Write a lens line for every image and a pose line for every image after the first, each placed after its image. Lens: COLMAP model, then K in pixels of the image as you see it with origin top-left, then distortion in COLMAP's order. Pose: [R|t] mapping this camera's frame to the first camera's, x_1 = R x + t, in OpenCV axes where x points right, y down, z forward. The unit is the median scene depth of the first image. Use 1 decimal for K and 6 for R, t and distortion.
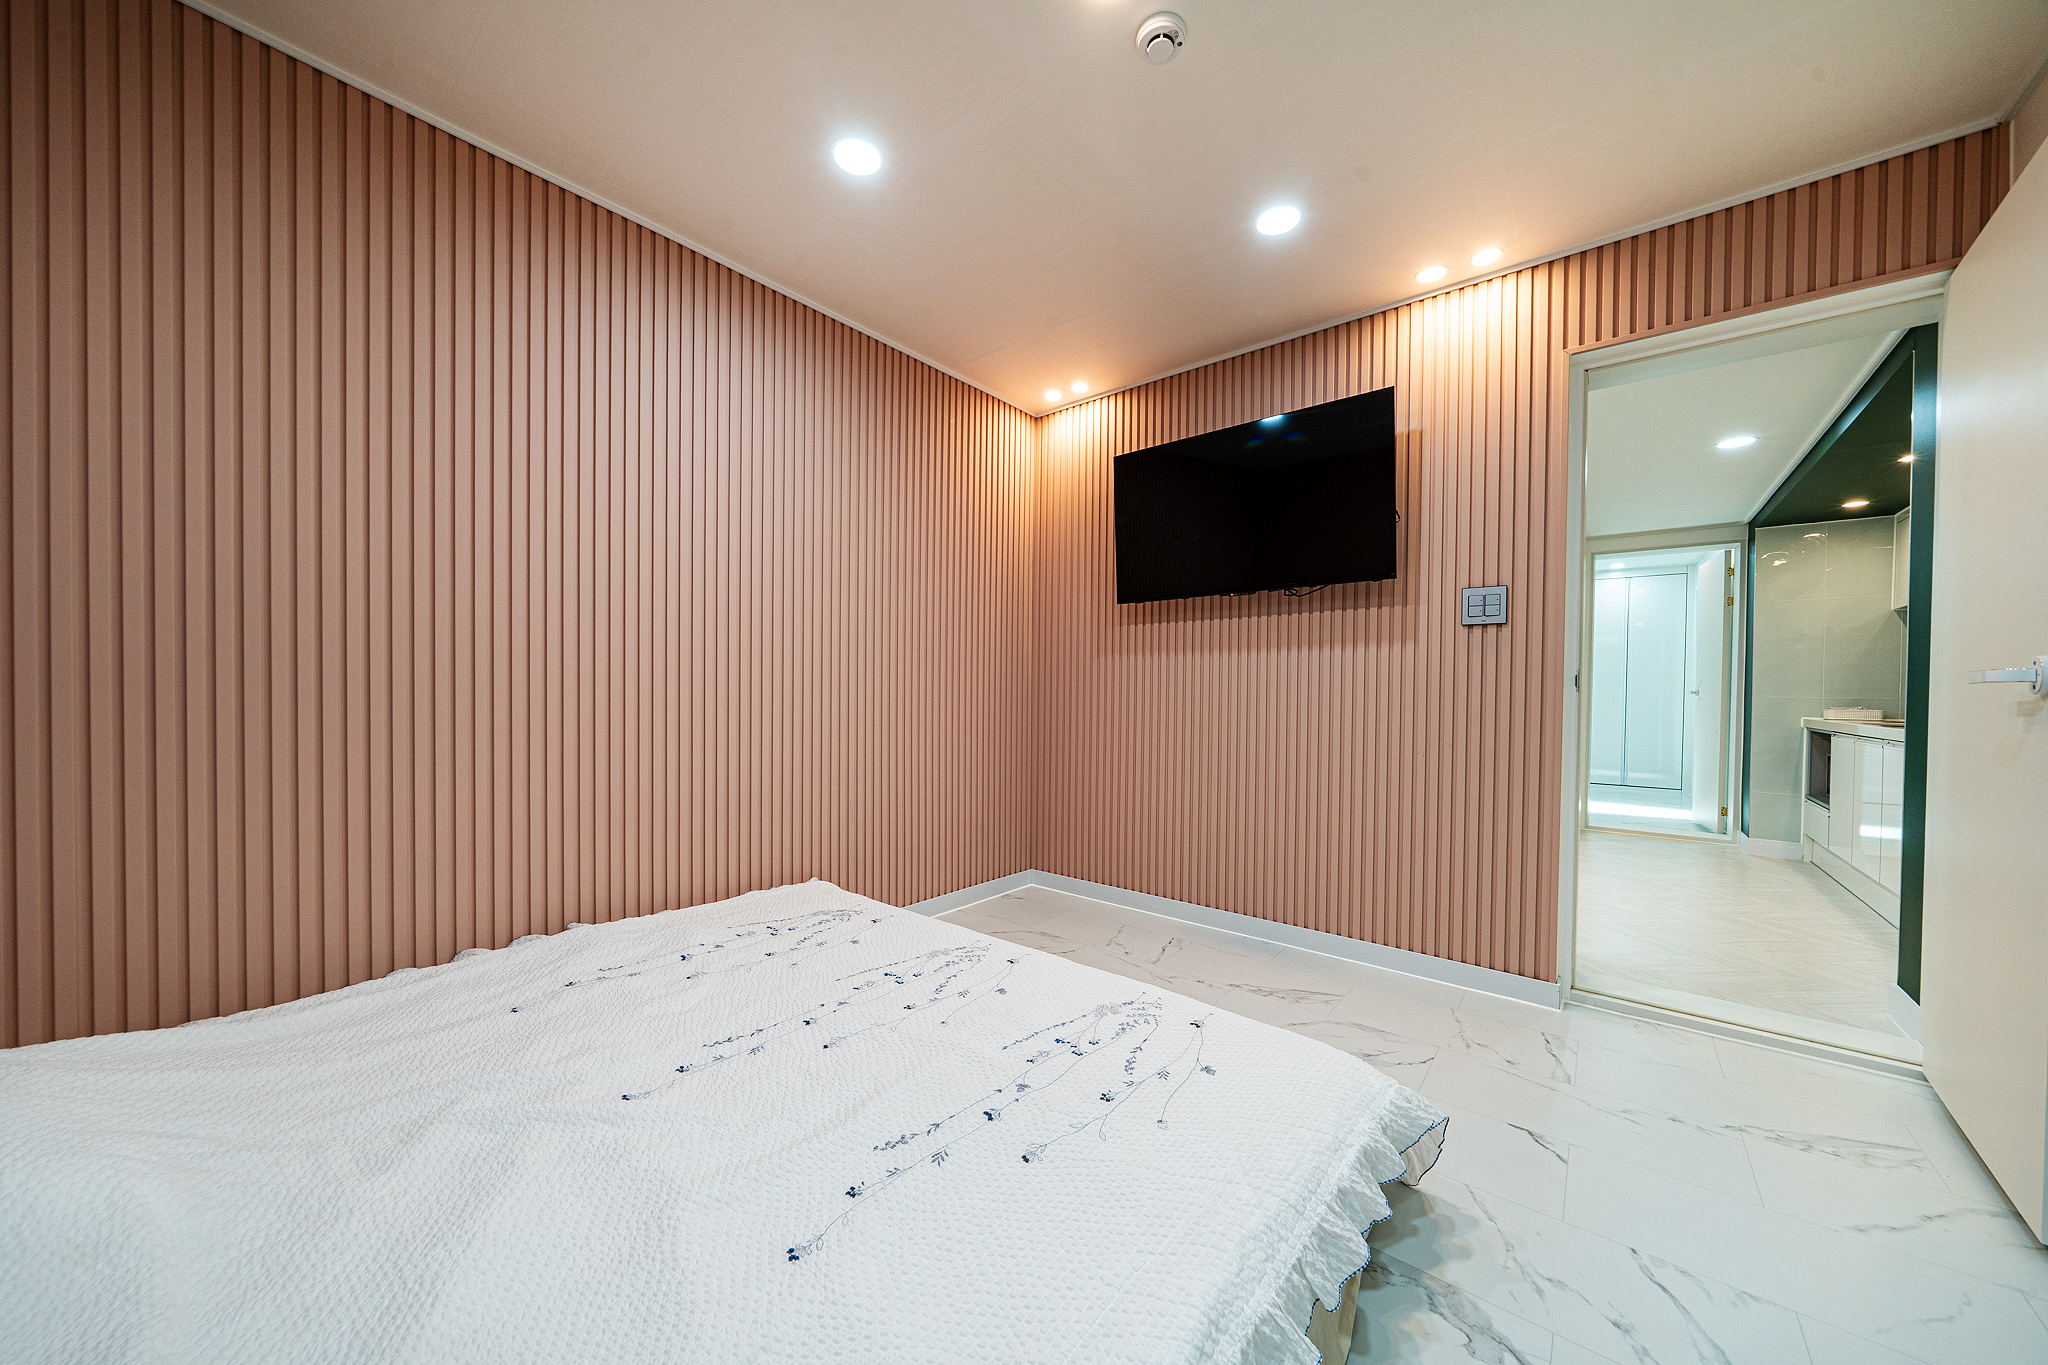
lens RADIAL K [[701.2, 0, 1027.5], [0, 701.2, 703.1], [0, 0, 1]] dist [-0.000606, -0.000050]
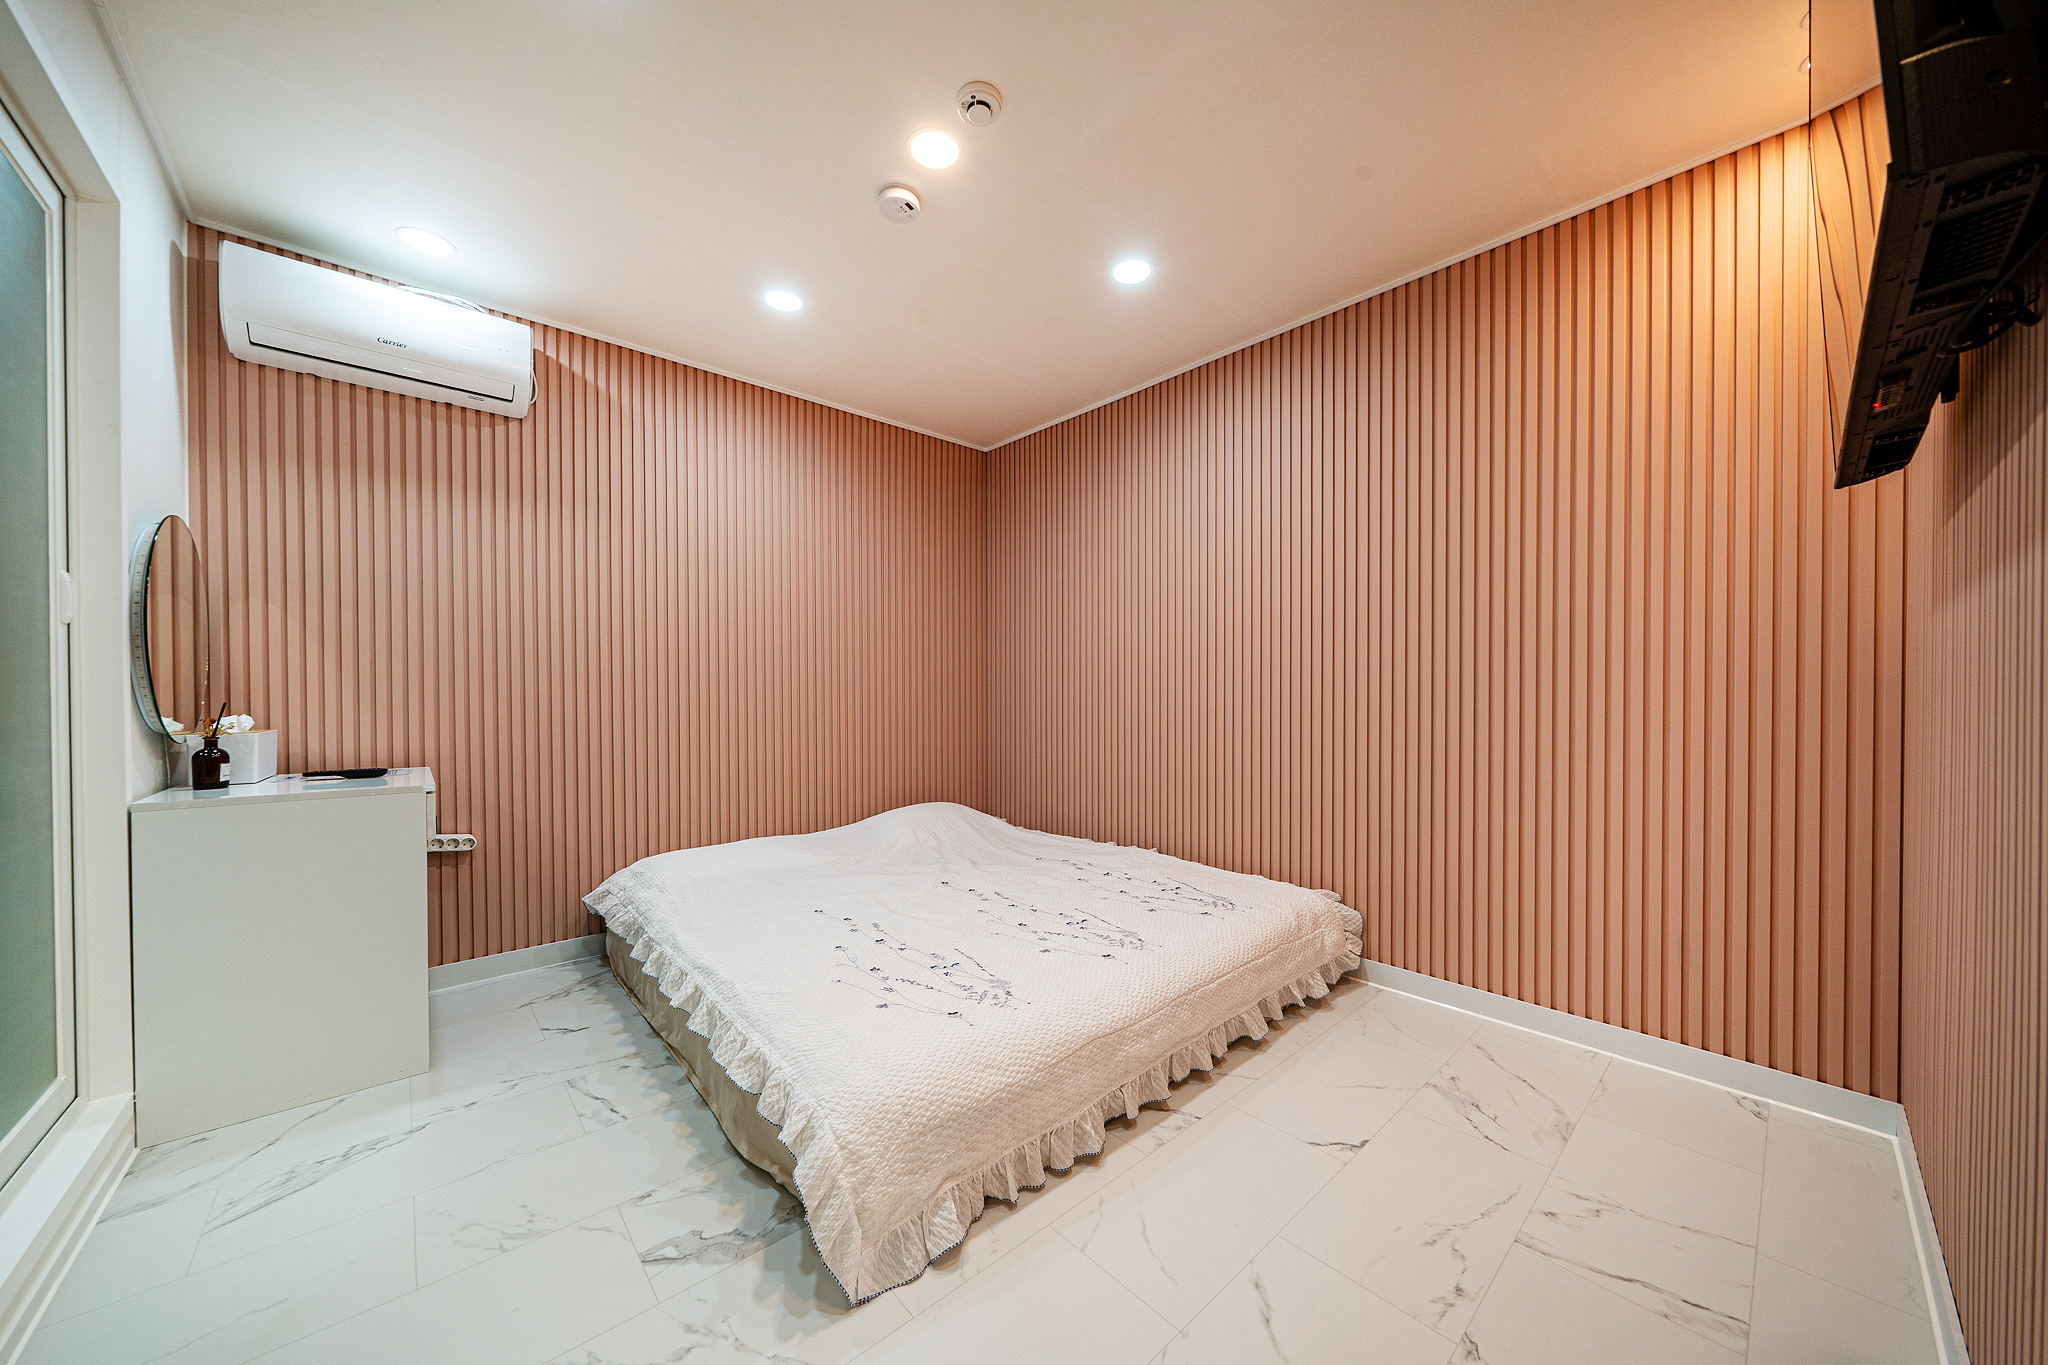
lens RADIAL K [[701.2, 0, 1027.5], [0, 701.2, 703.1], [0, 0, 1]] dist [-0.000606, -0.000050]
pose [[-0.144092, 0.002100, -0.989562, 1.473143], [-0.018378, 0.999820, 0.004798, -0.024671], [0.989394, 0.018877, -0.144028, 1.446141]]
